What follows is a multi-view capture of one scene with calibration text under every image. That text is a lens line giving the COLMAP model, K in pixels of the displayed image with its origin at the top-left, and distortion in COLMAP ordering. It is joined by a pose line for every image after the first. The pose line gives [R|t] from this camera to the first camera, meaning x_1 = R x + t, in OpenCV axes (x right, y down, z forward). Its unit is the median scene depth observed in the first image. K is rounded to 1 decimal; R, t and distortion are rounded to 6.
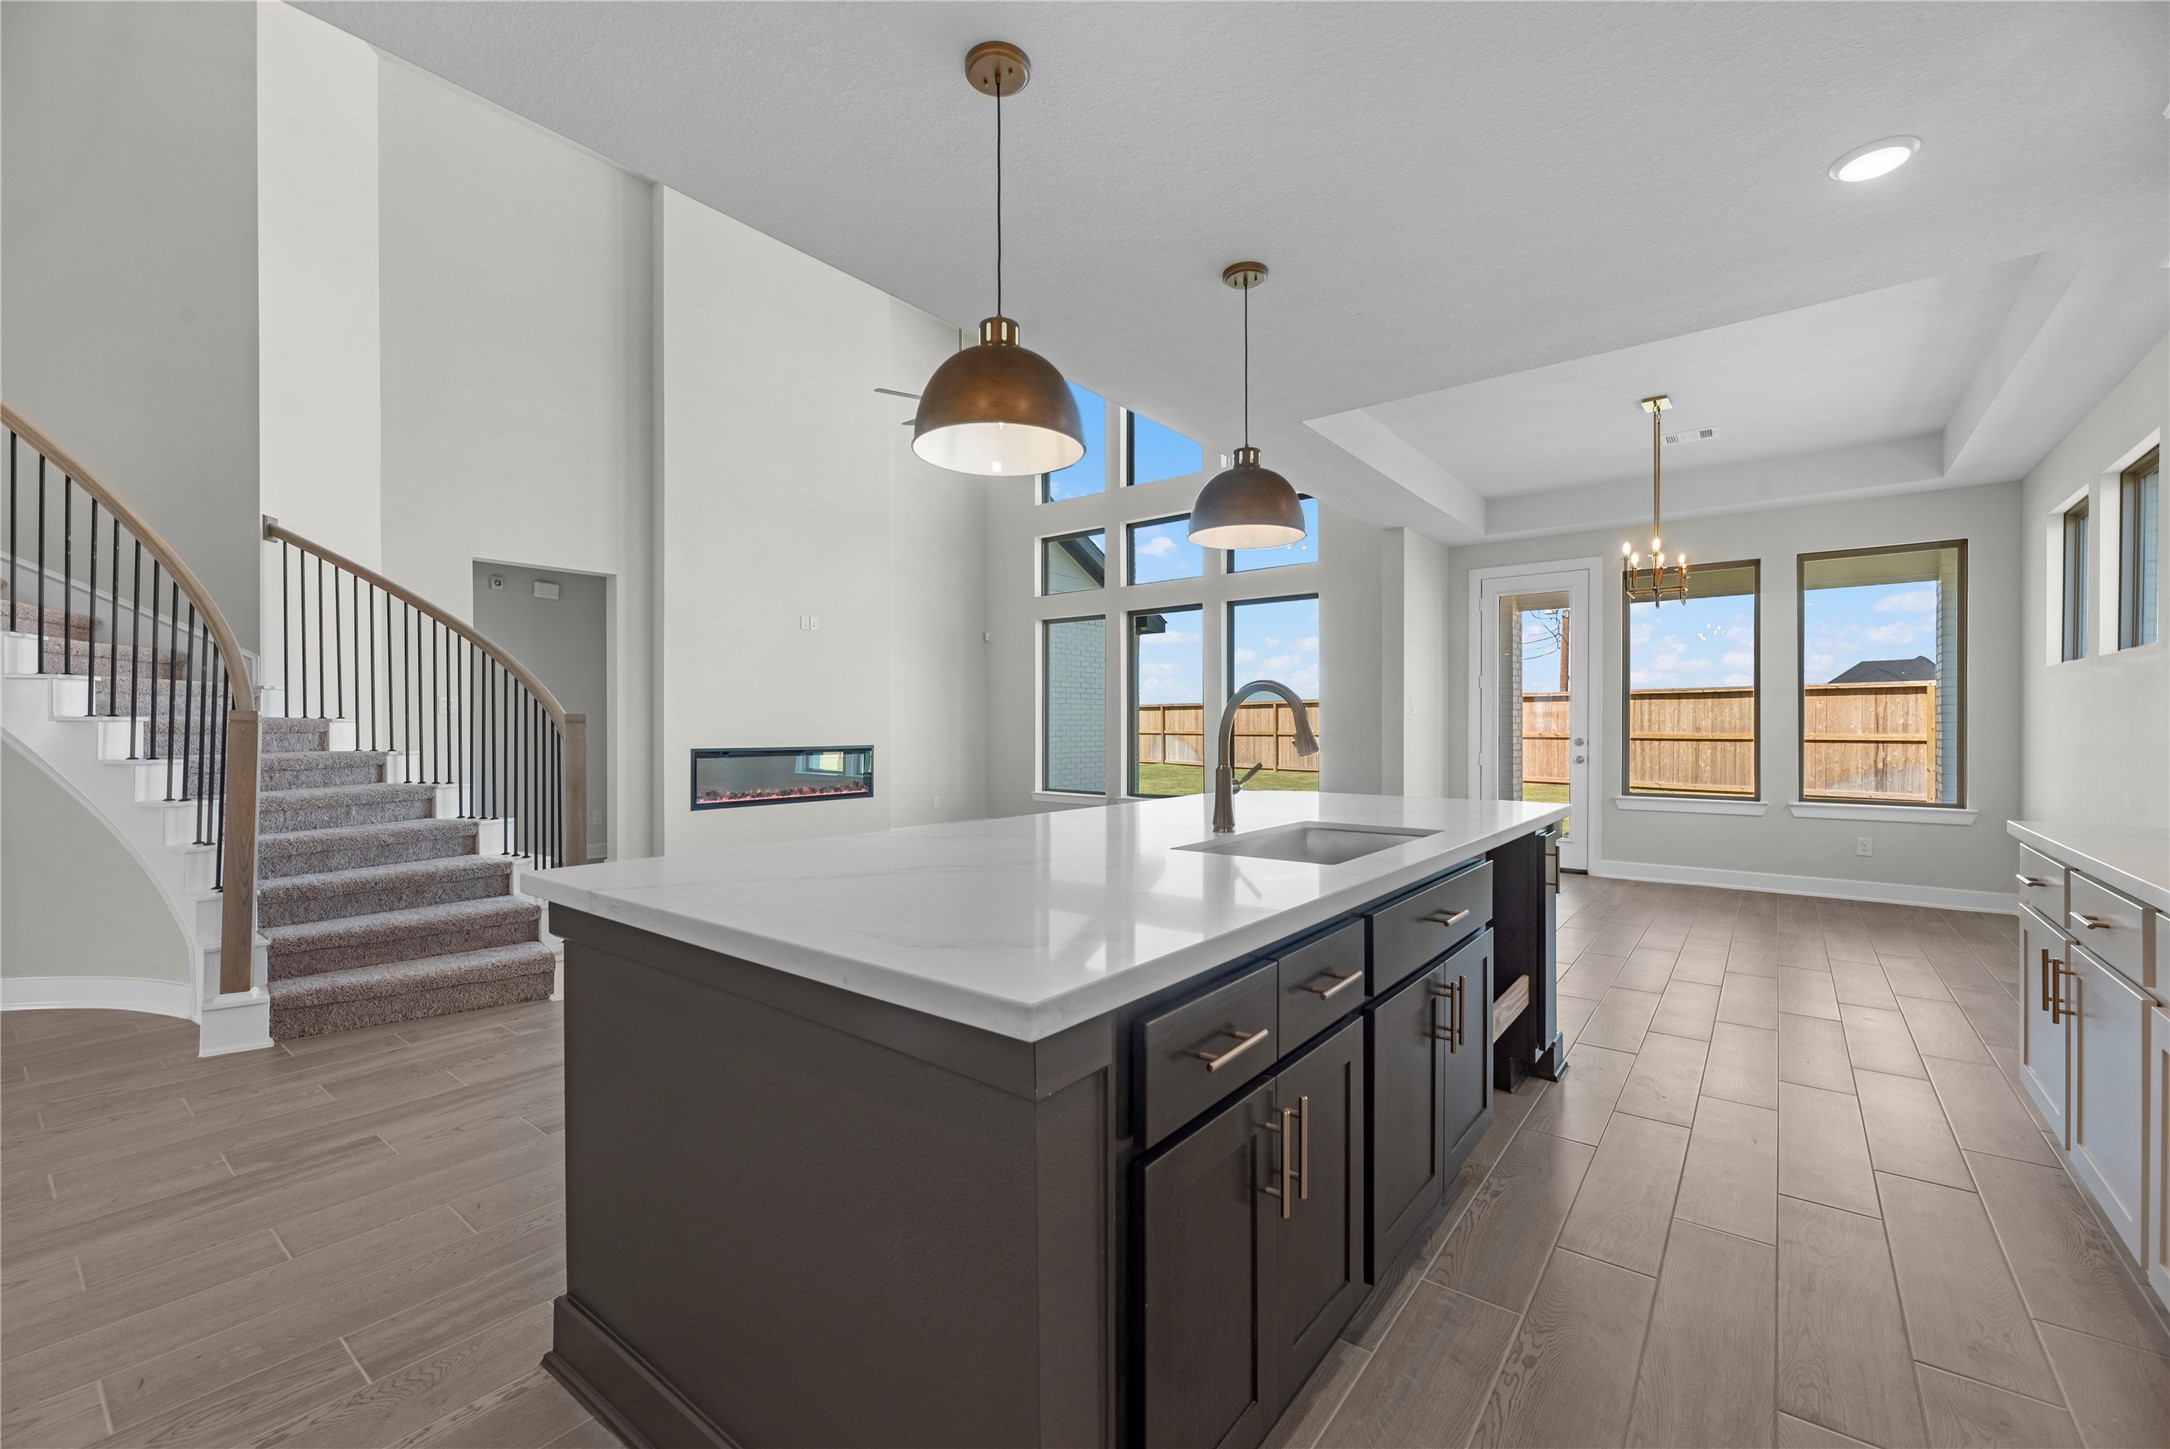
lens RADIAL K [[883.6, 0, 1067.9], [0, 883.6, 730.6], [0, 0, 1]] dist [-0.005359, 0.001555]
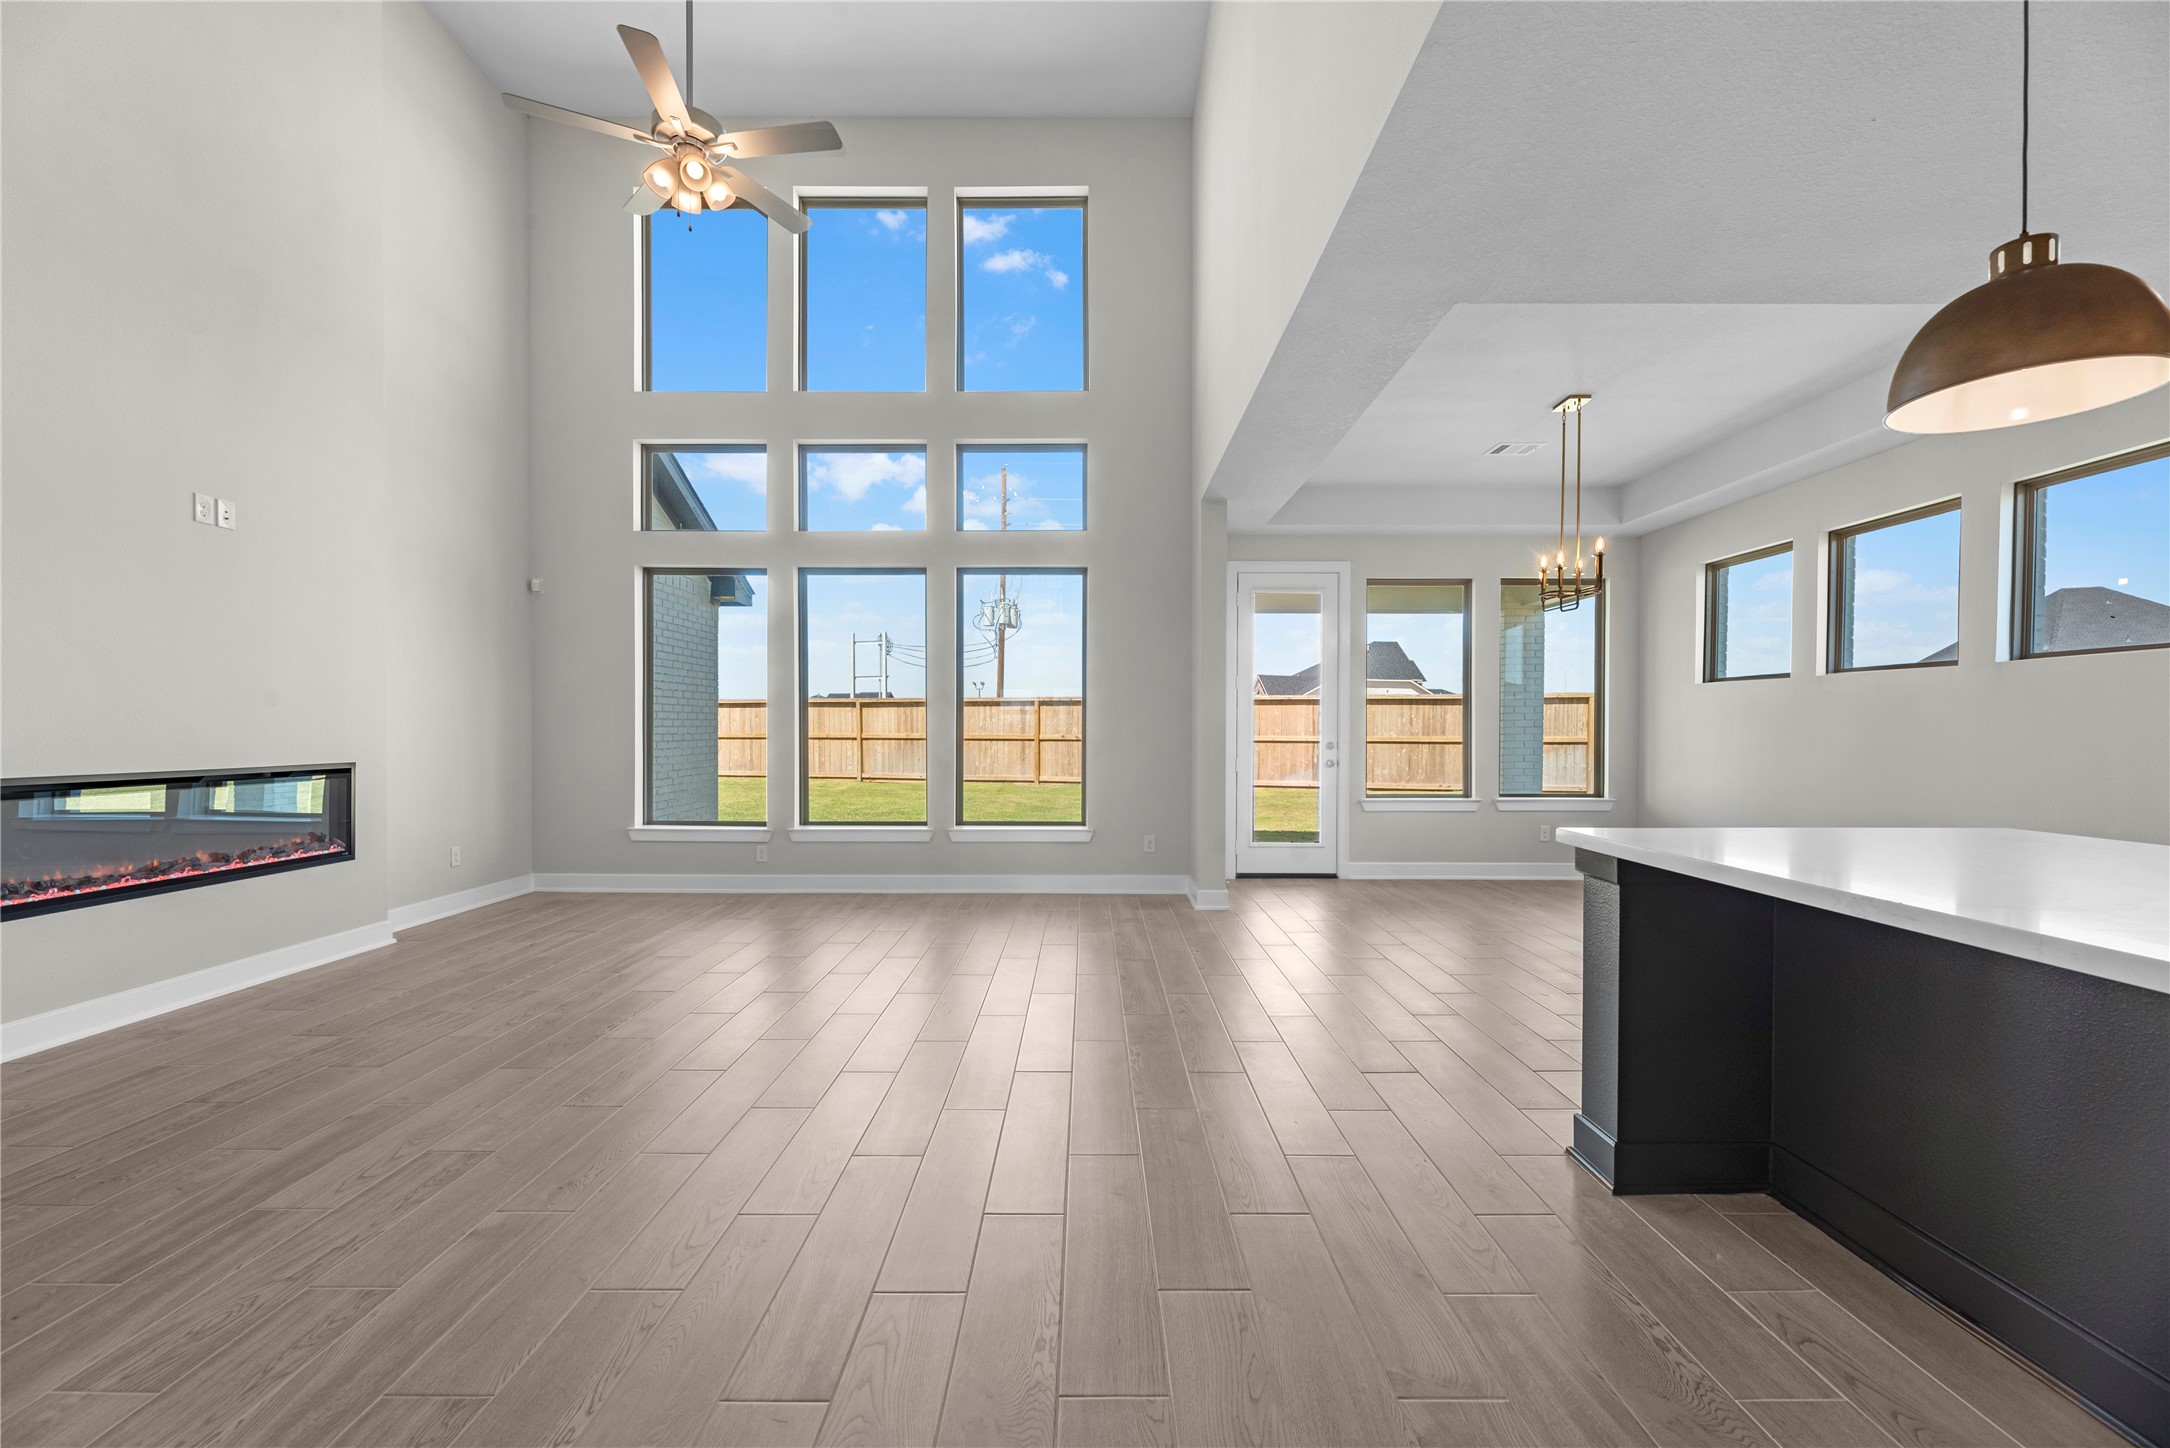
lens RADIAL K [[883.6, 0, 1086.6], [0, 883.6, 739.8], [0, 0, 1]] dist [-0.005359, 0.001555]
pose [[0.782806, -0.004583, 0.622249, -0.223644], [-0.000494, 0.999968, 0.007987, -0.001541], [-0.622265, -0.006560, 0.782779, 0.339112]]
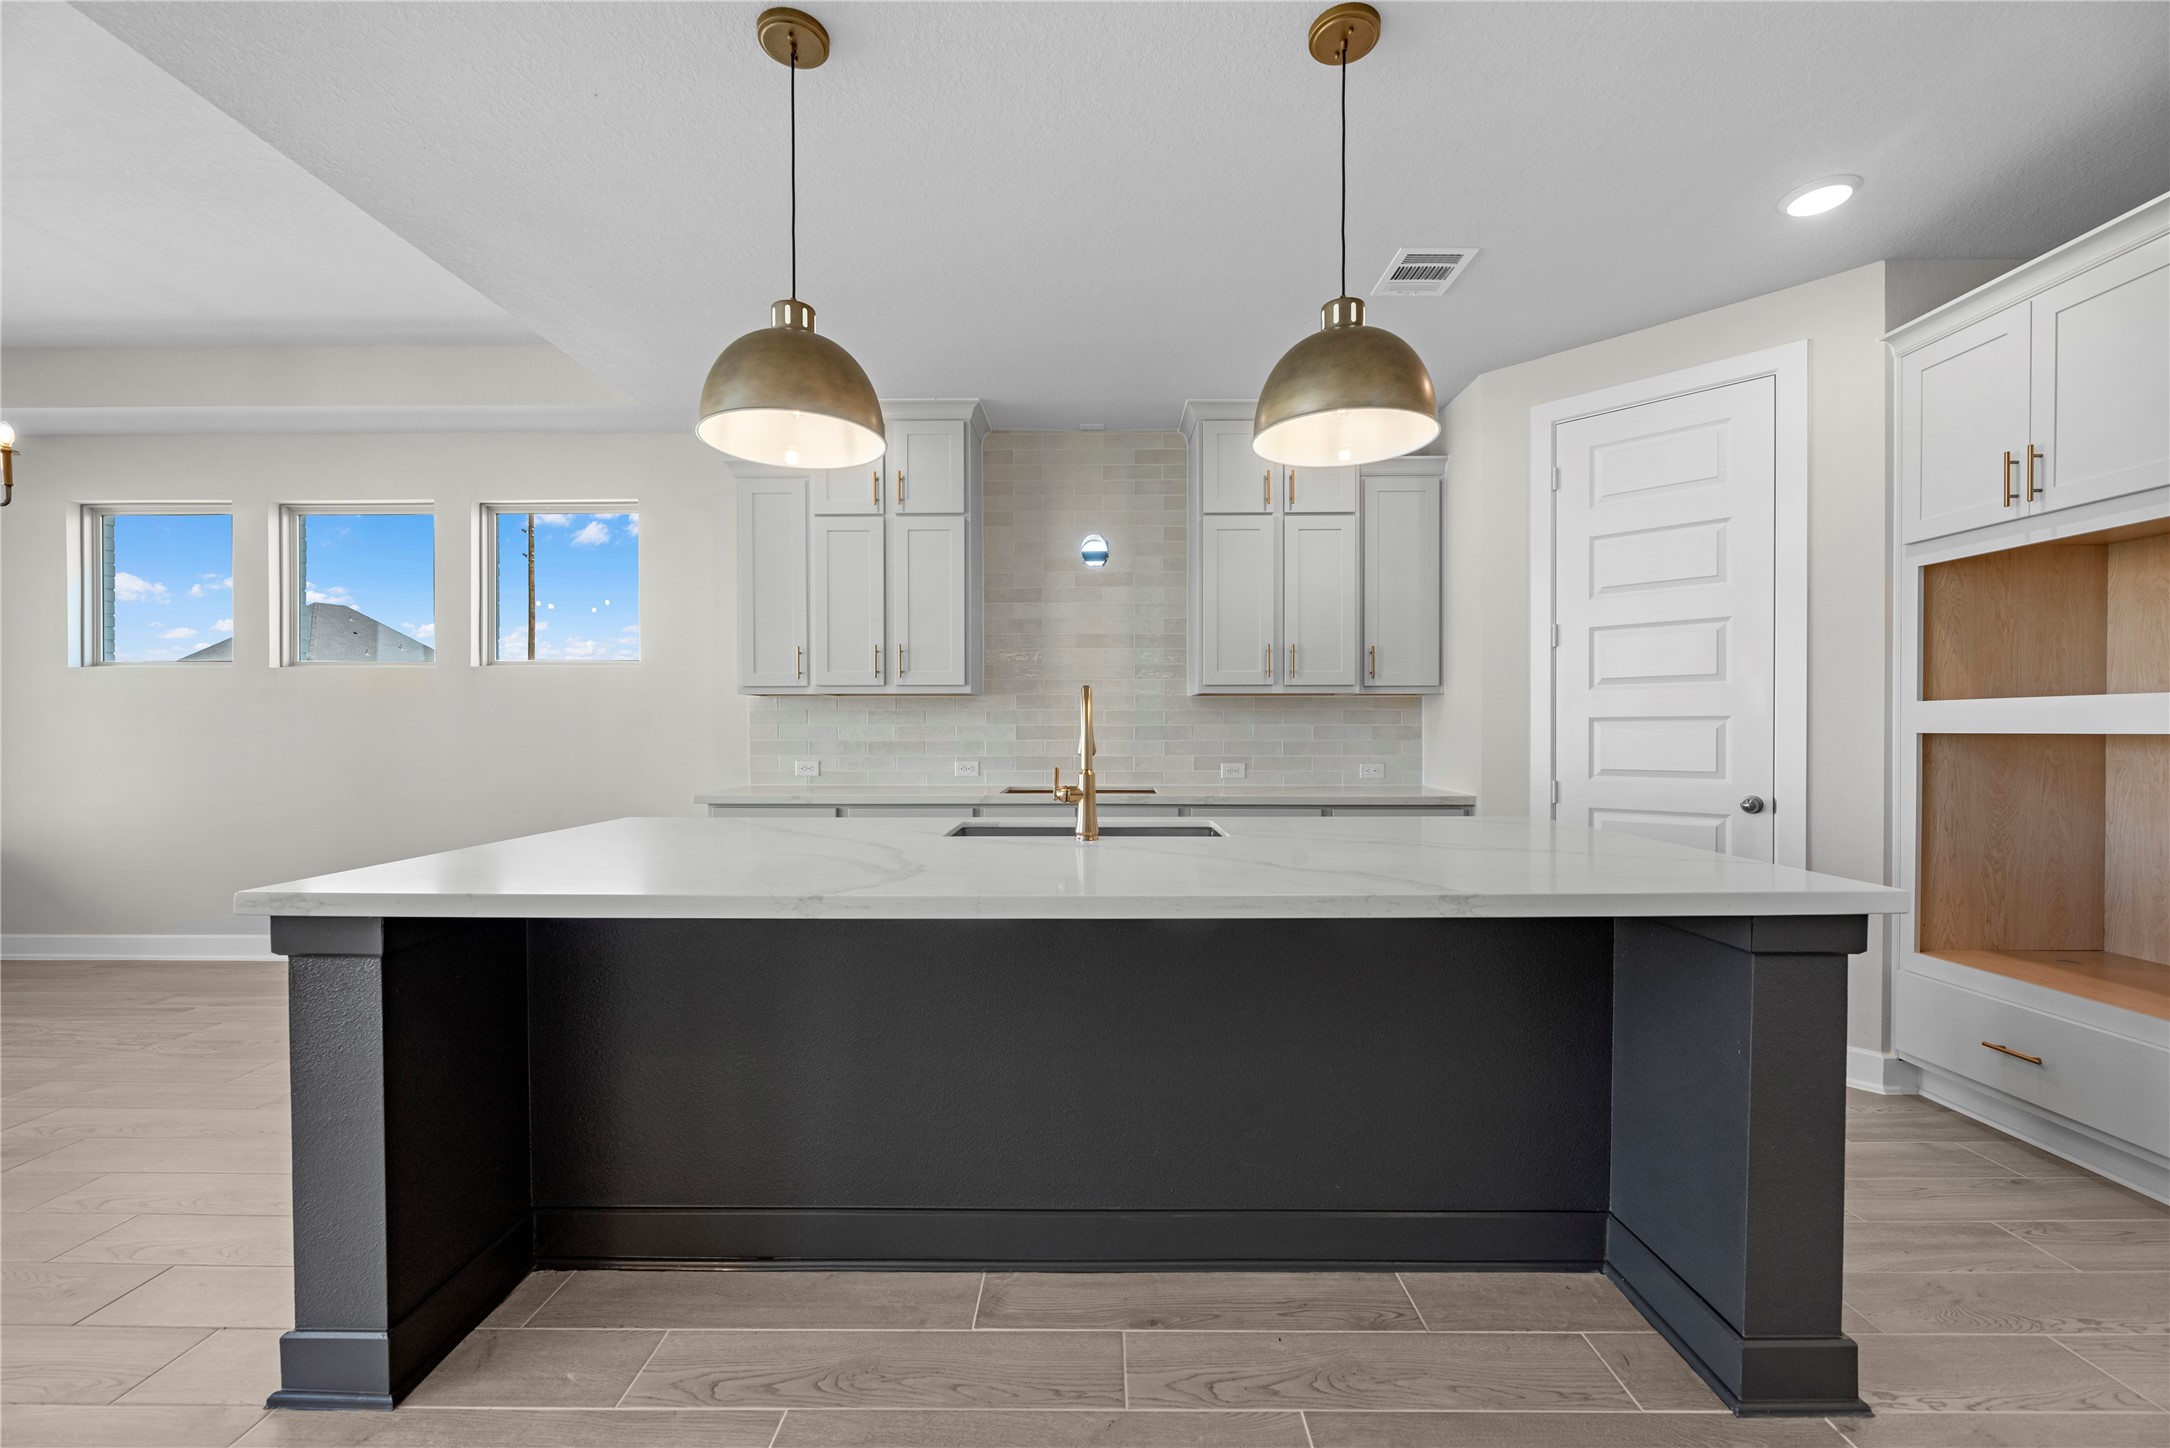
lens RADIAL K [[883.6, 0, 1093.8], [0, 883.6, 734.5], [0, 0, 1]] dist [-0.005359, 0.001555]
pose [[-0.620466, -0.006105, 0.784210, -0.161648], [0.003381, 0.999940, 0.010460, -0.003077], [-0.784226, 0.009141, -0.620408, 0.453347]]
